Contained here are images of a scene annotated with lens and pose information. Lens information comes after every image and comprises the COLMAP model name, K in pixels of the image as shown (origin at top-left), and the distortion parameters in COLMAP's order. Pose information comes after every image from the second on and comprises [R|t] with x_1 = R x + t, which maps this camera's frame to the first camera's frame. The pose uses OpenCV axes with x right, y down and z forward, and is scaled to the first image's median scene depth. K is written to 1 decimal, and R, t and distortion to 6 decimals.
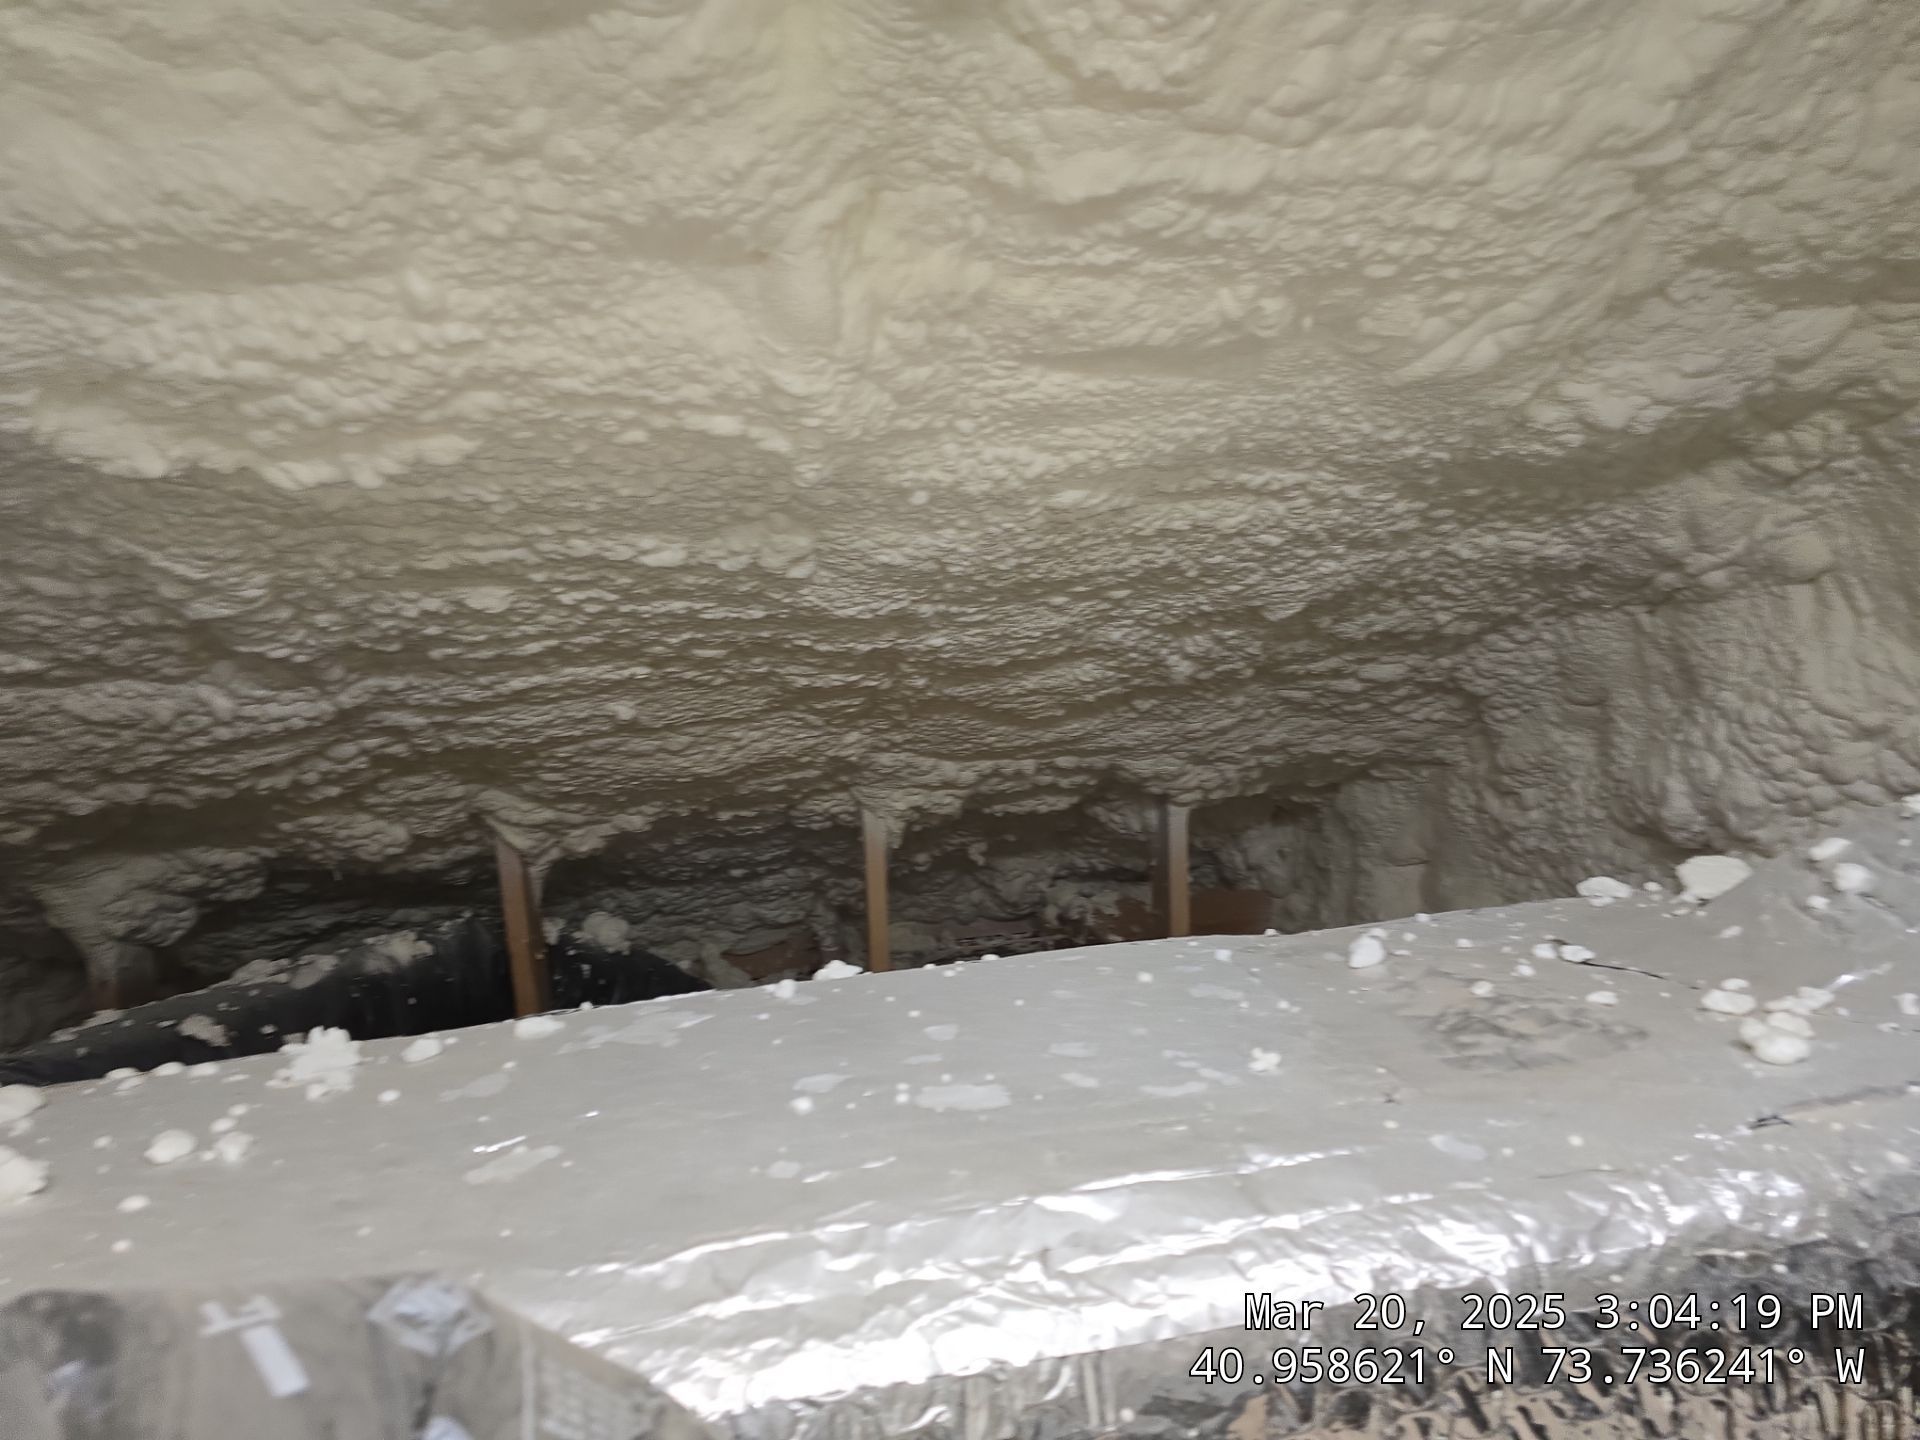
lens RADIAL K [[1276.1, 0, 985.9], [0, 1276.1, 723.0], [0, 0, 1]] dist [0.076419, -0.080719]
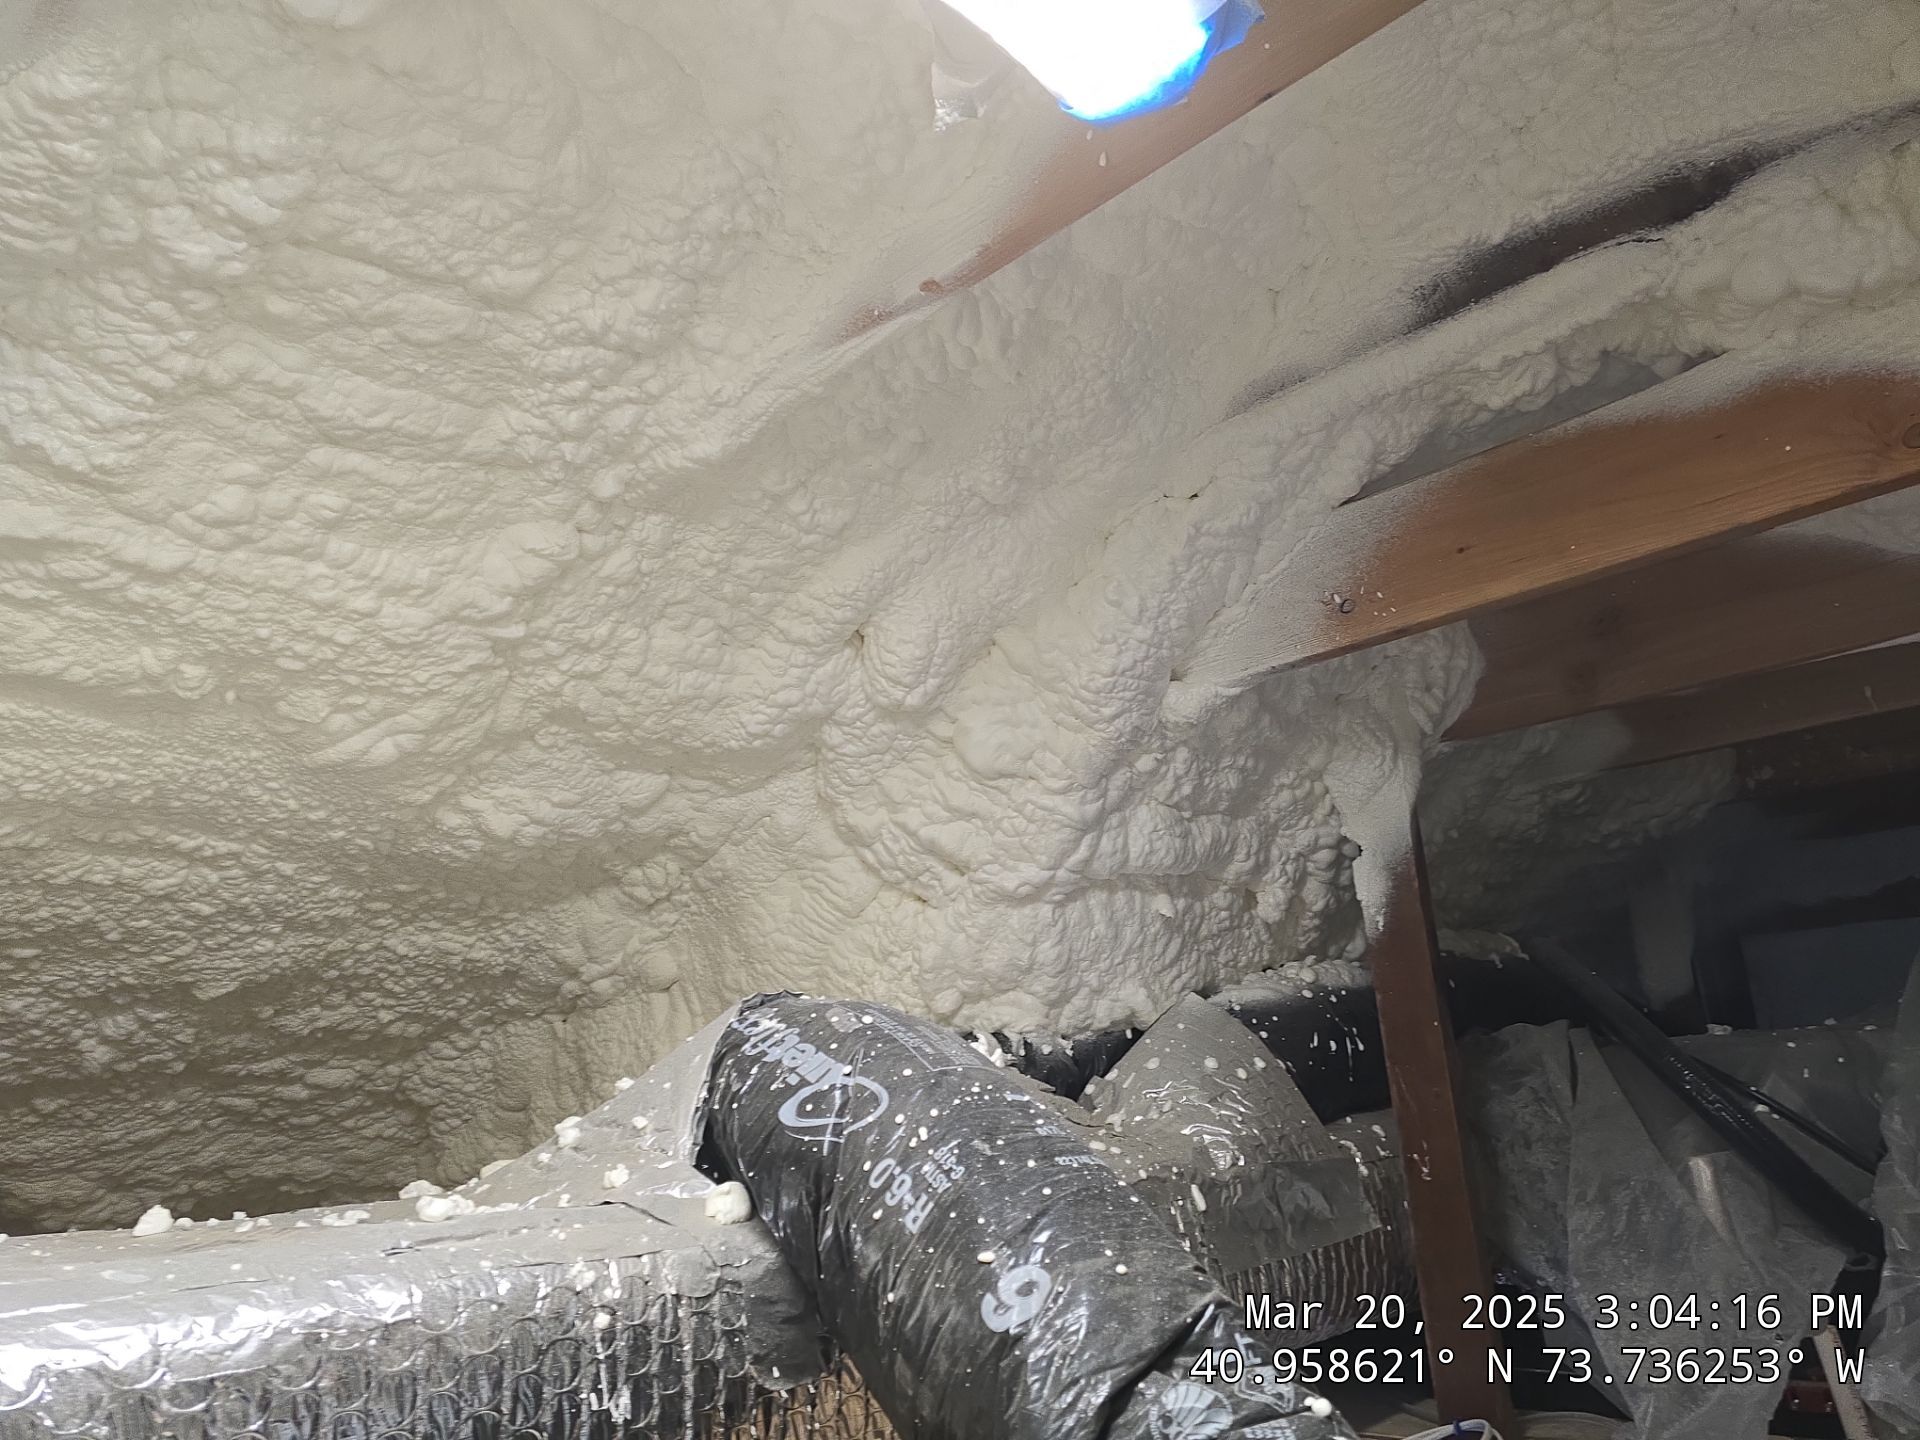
lens RADIAL K [[1276.1, 0, 973.6], [0, 1276.1, 720.1], [0, 0, 1]] dist [0.083913, -0.087465]
pose [[0.797473, 0.210867, 0.565306, 0.100144], [0.028964, 0.922480, -0.384957, 0.162284], [-0.602659, 0.323366, 0.729546, -0.244099]]
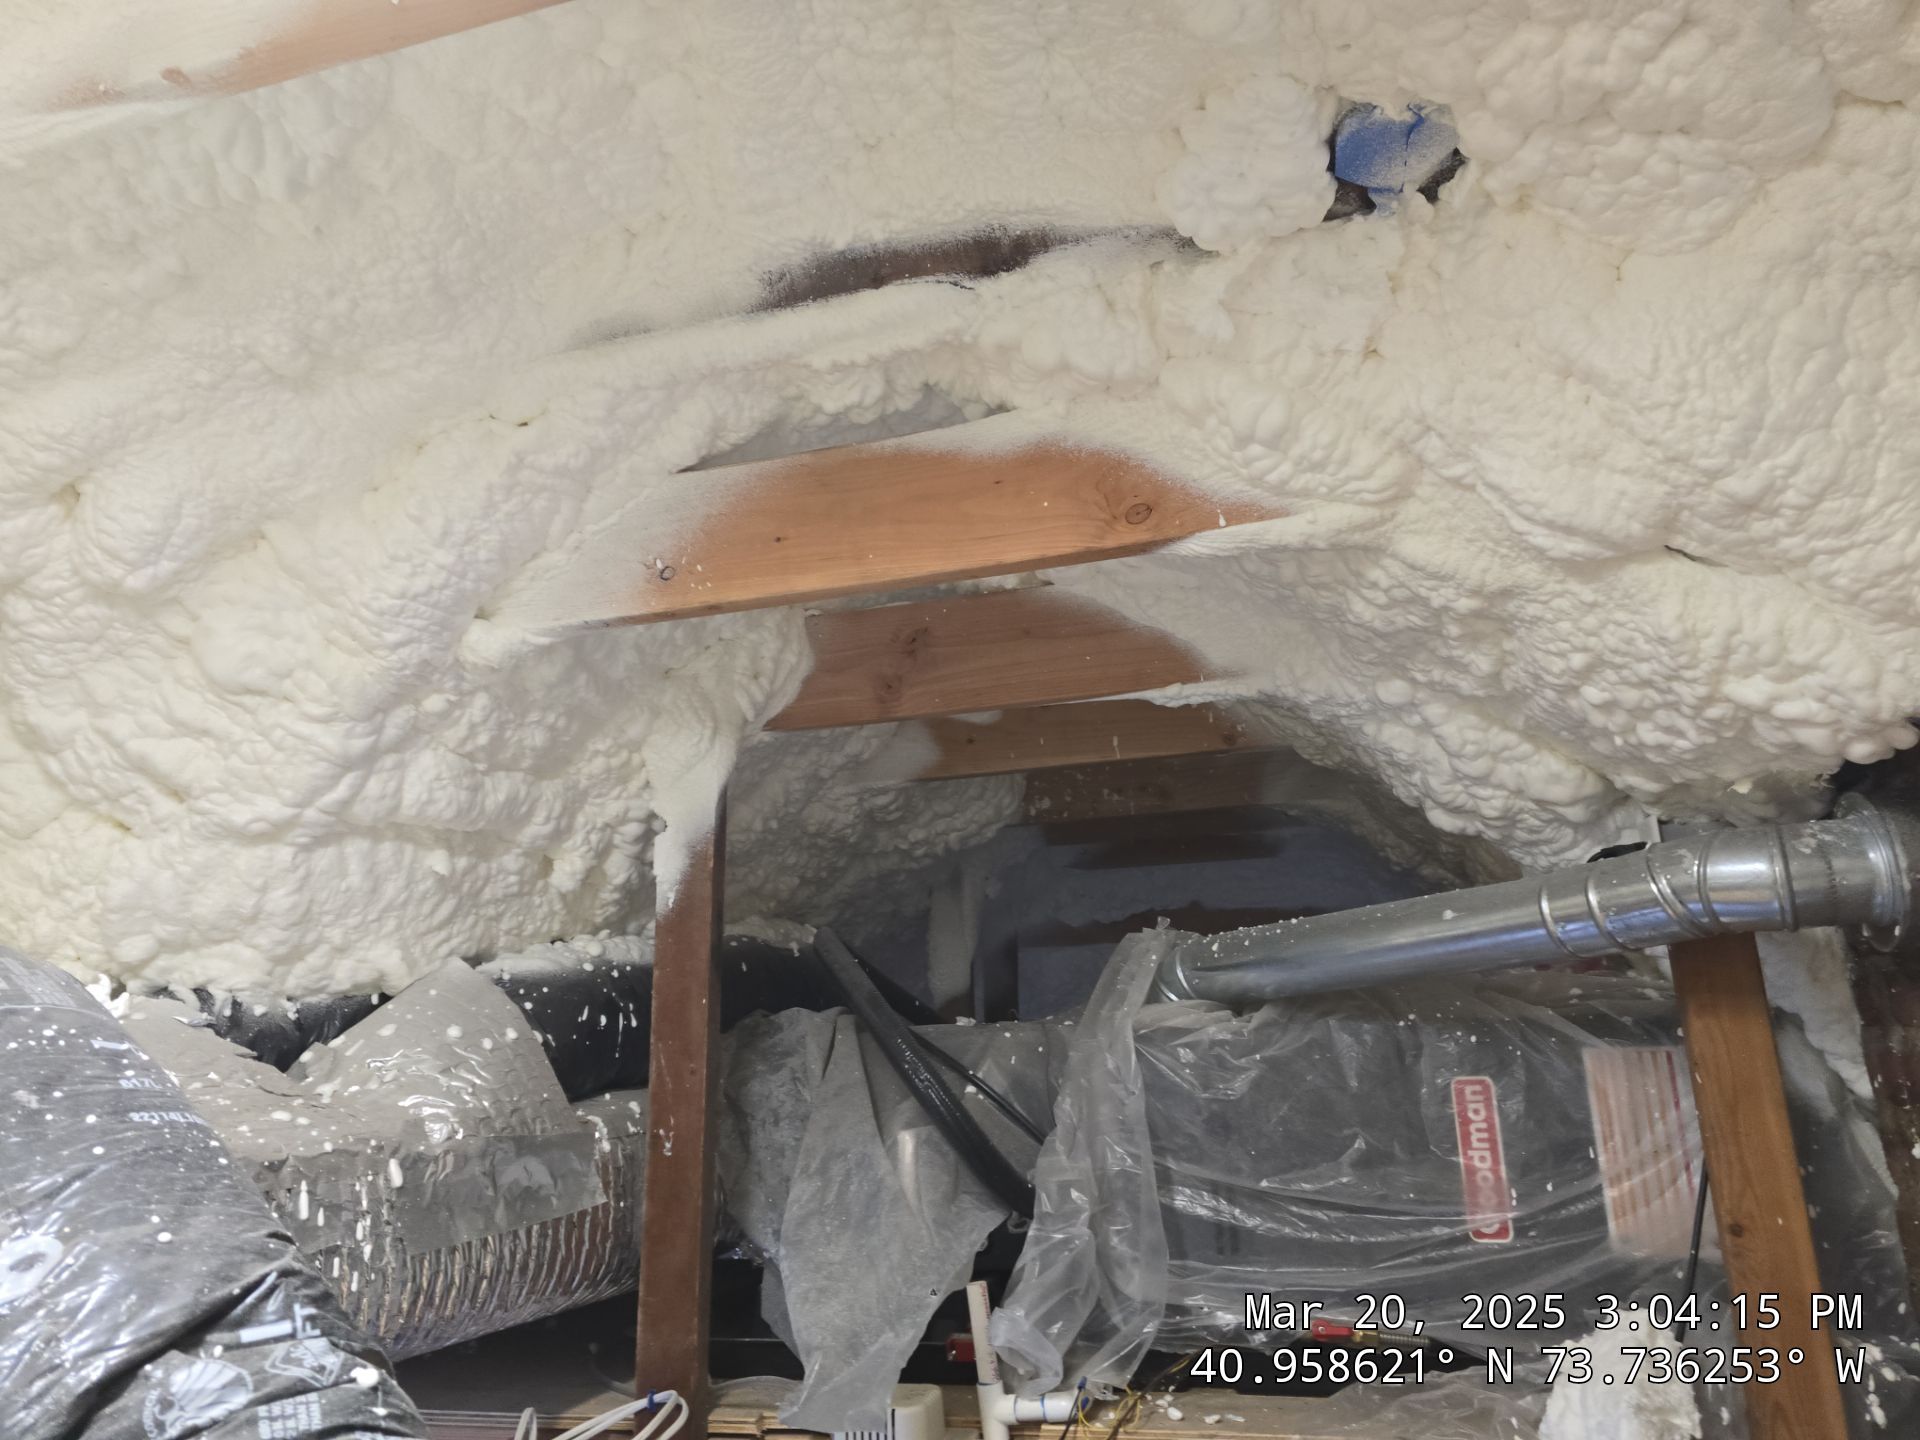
lens RADIAL K [[1279.3, 0, 971.6], [0, 1279.3, 723.1], [0, 0, 1]] dist [0.077457, -0.076504]
pose [[0.446042, 0.304388, 0.841662, 0.190042], [0.049157, 0.930640, -0.362618, 0.181718], [-0.893661, 0.203117, 0.400142, -0.301424]]
